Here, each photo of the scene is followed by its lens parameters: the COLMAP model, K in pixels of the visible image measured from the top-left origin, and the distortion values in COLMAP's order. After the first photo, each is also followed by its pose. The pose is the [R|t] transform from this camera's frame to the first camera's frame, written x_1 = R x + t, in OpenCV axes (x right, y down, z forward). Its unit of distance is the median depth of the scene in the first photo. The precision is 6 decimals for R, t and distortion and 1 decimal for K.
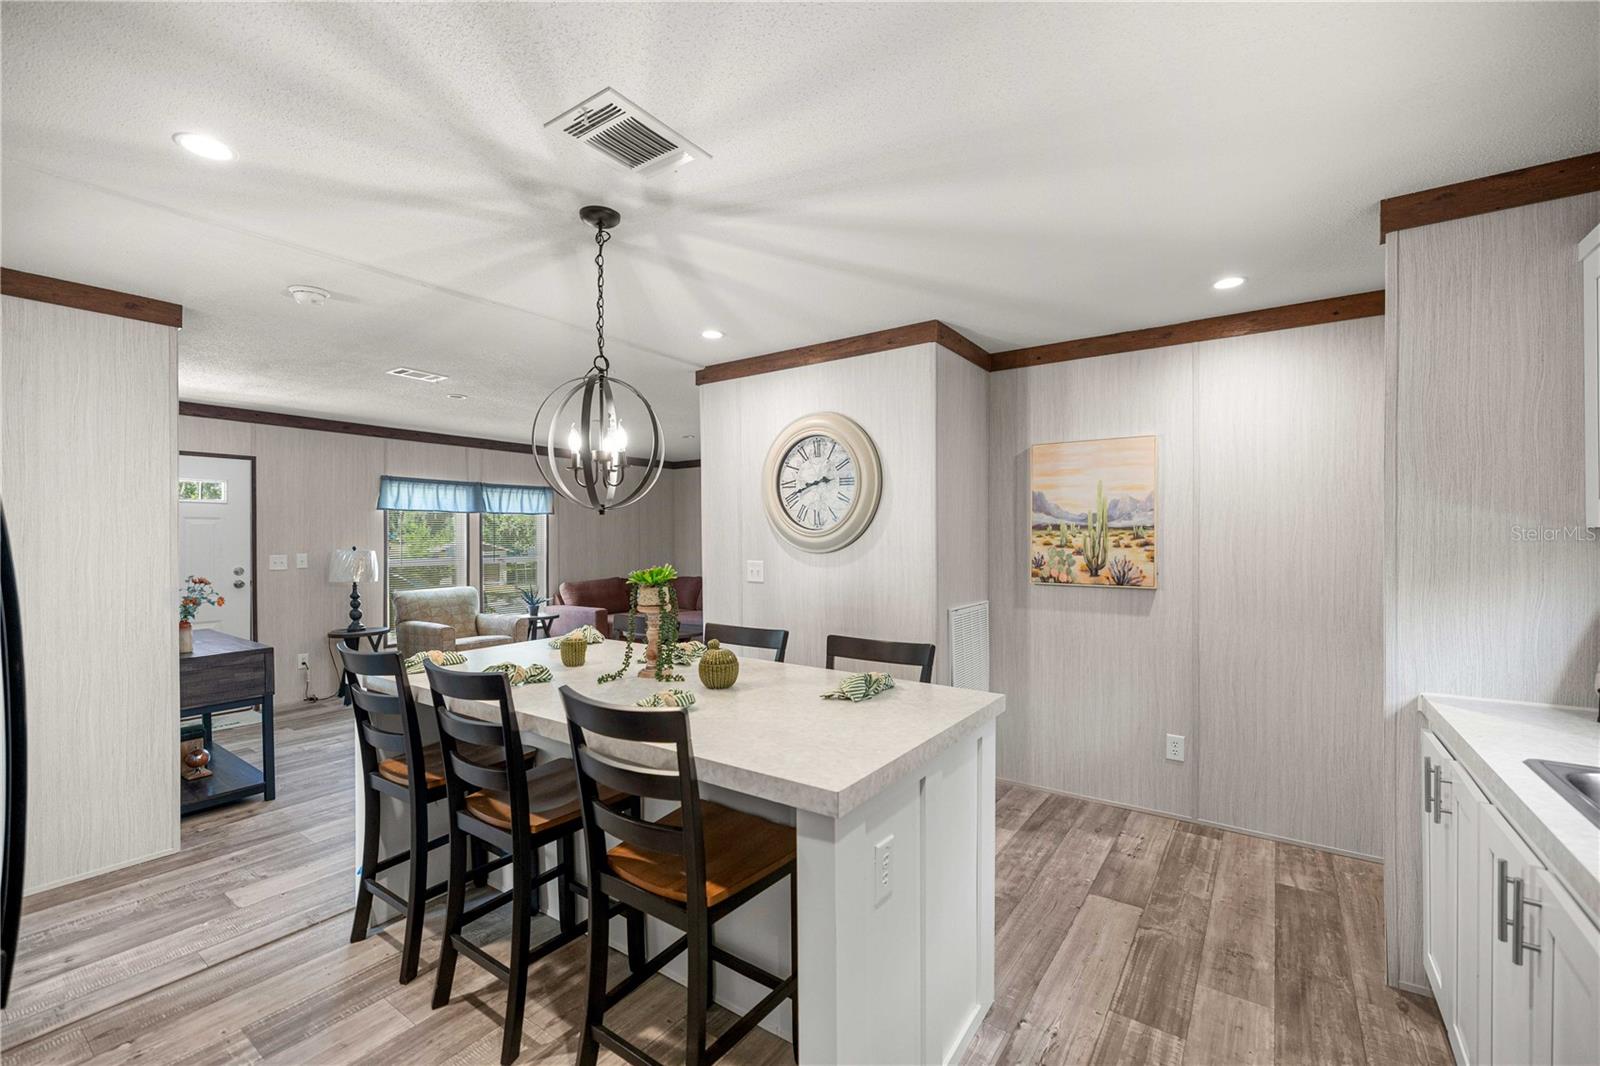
lens RADIAL K [[675.6, 0, 795.9], [0, 675.6, 532.8], [0, 0, 1]] dist [0.001621, -0.000397]
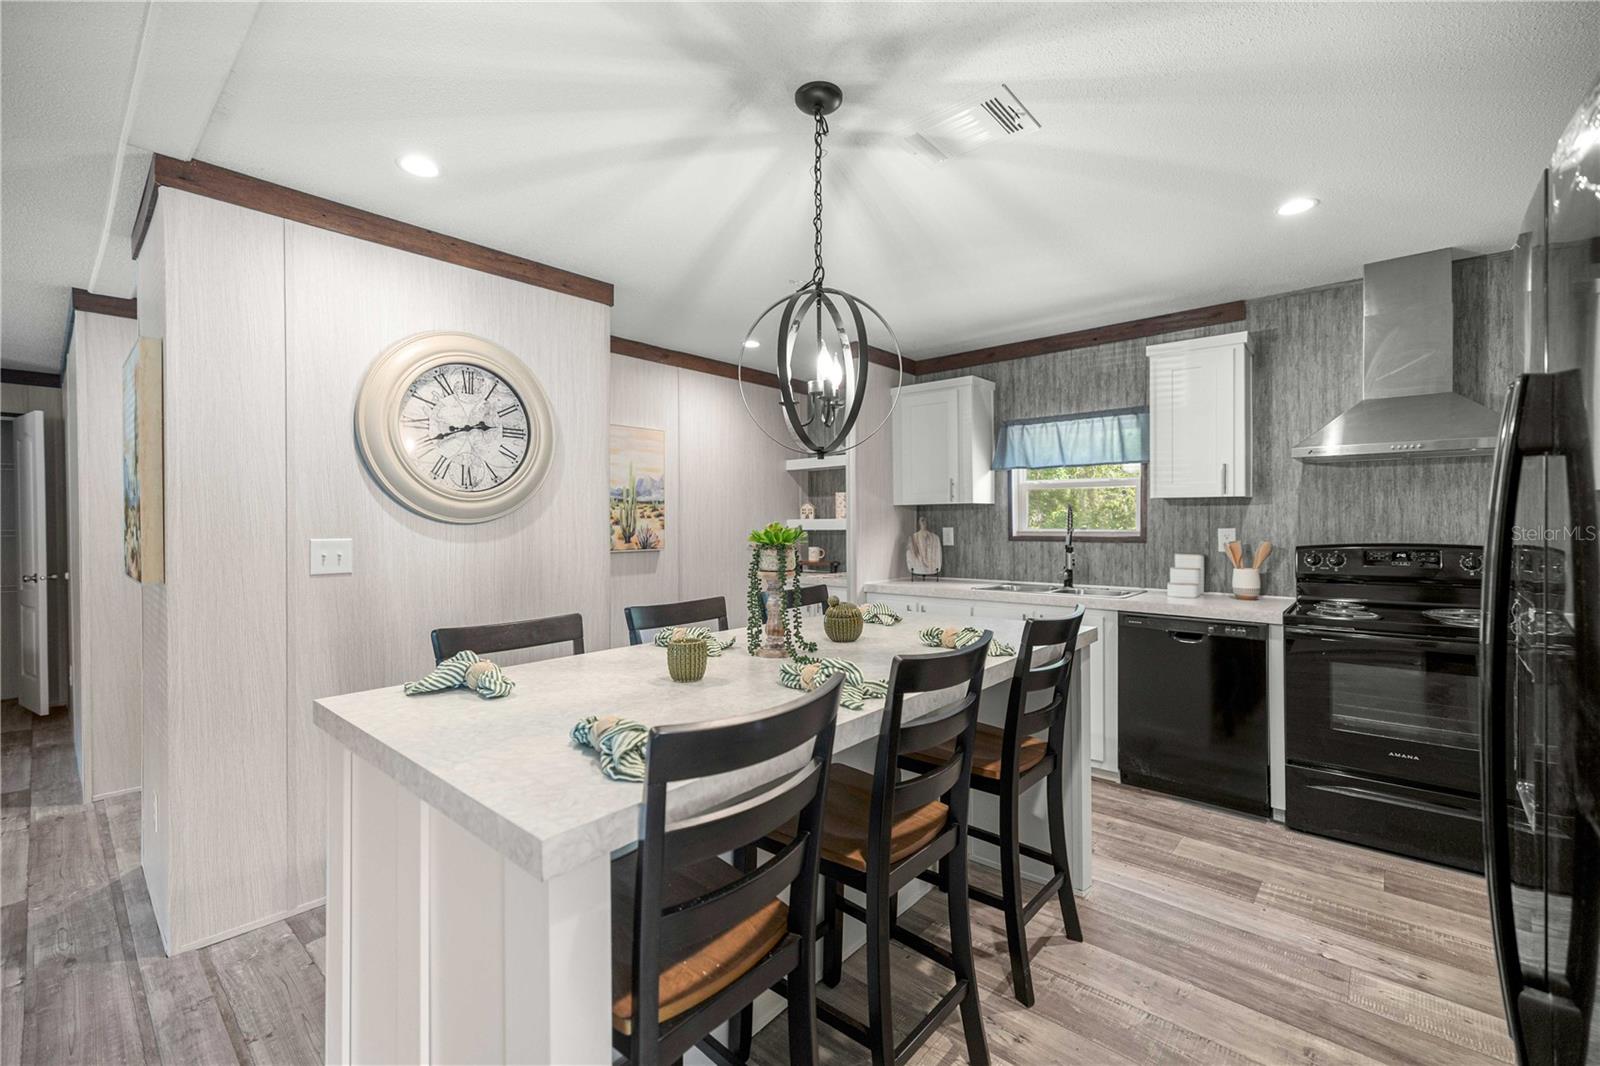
lens RADIAL K [[675.6, 0, 802.1], [0, 675.6, 526.8], [0, 0, 1]] dist [0.001621, -0.000397]
pose [[0.094950, -0.002746, 0.995478, -0.450101], [0.003677, 0.999990, 0.002407, 0.022565], [-0.995475, 0.003432, 0.094959, 0.378216]]
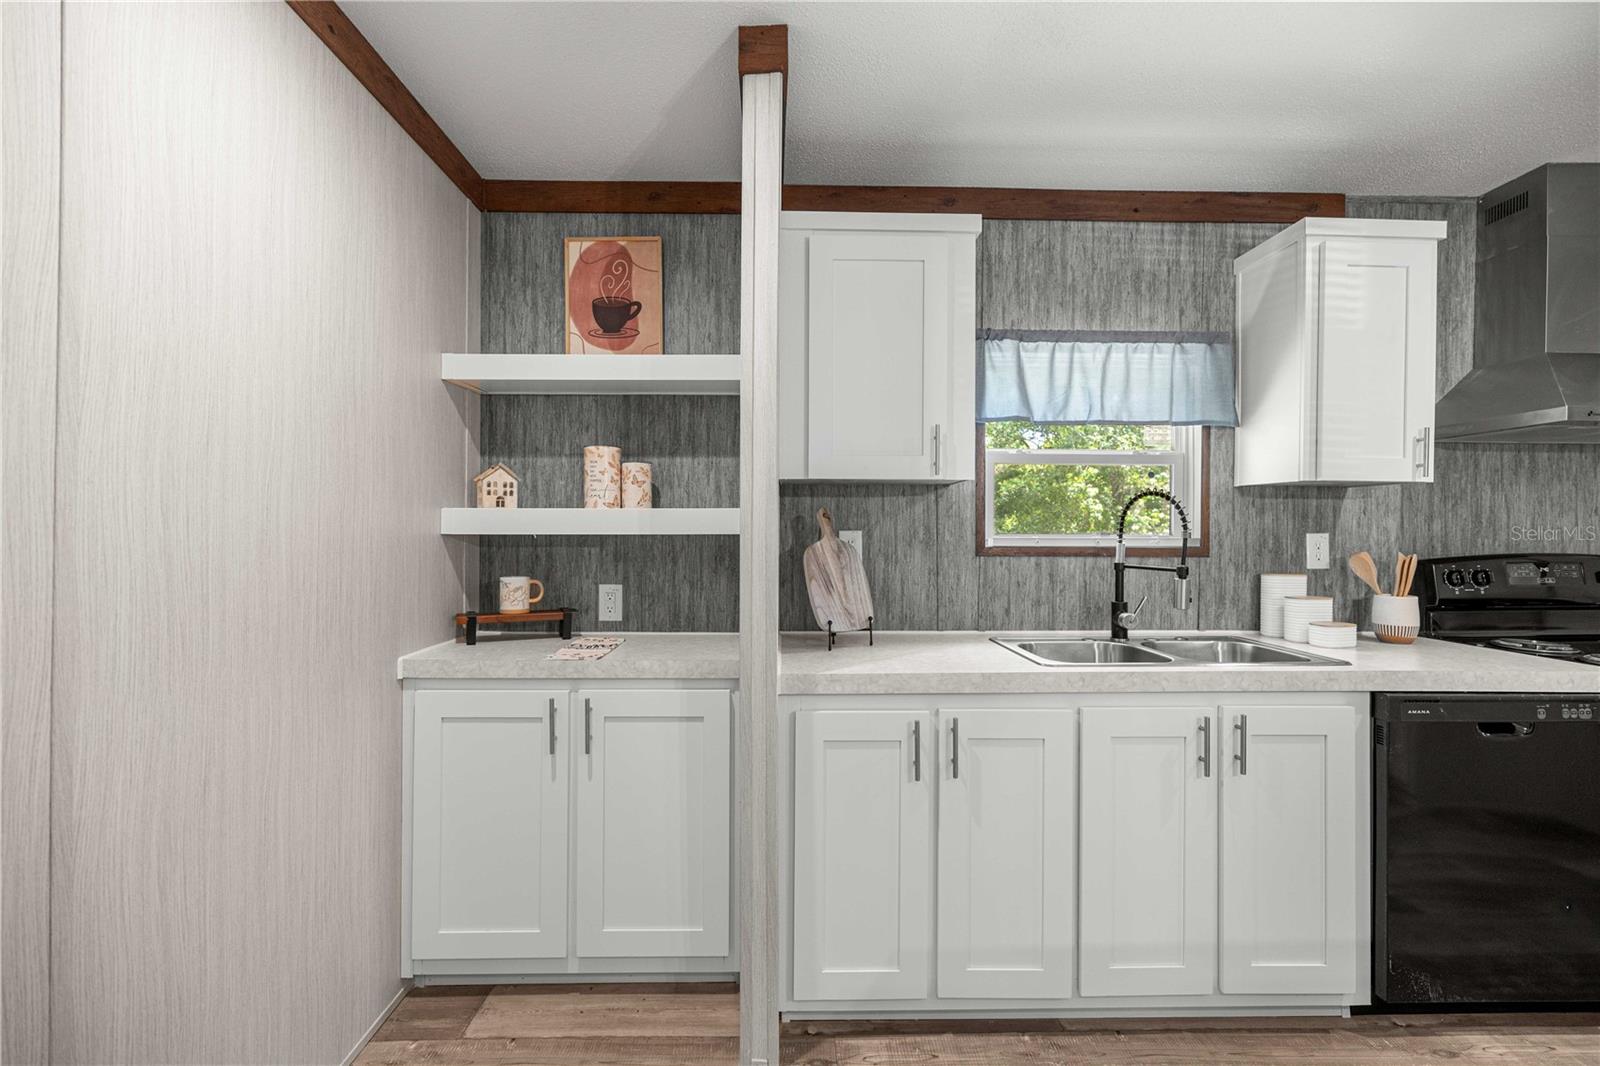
lens RADIAL K [[675.6, 0, 800.6], [0, 675.6, 524.9], [0, 0, 1]] dist [0.001621, -0.000397]
pose [[-0.599974, 0.007943, 0.799980, 0.099553], [-0.002802, 0.999924, -0.012030, 0.027989], [-0.800015, -0.009459, -0.599906, 0.558599]]
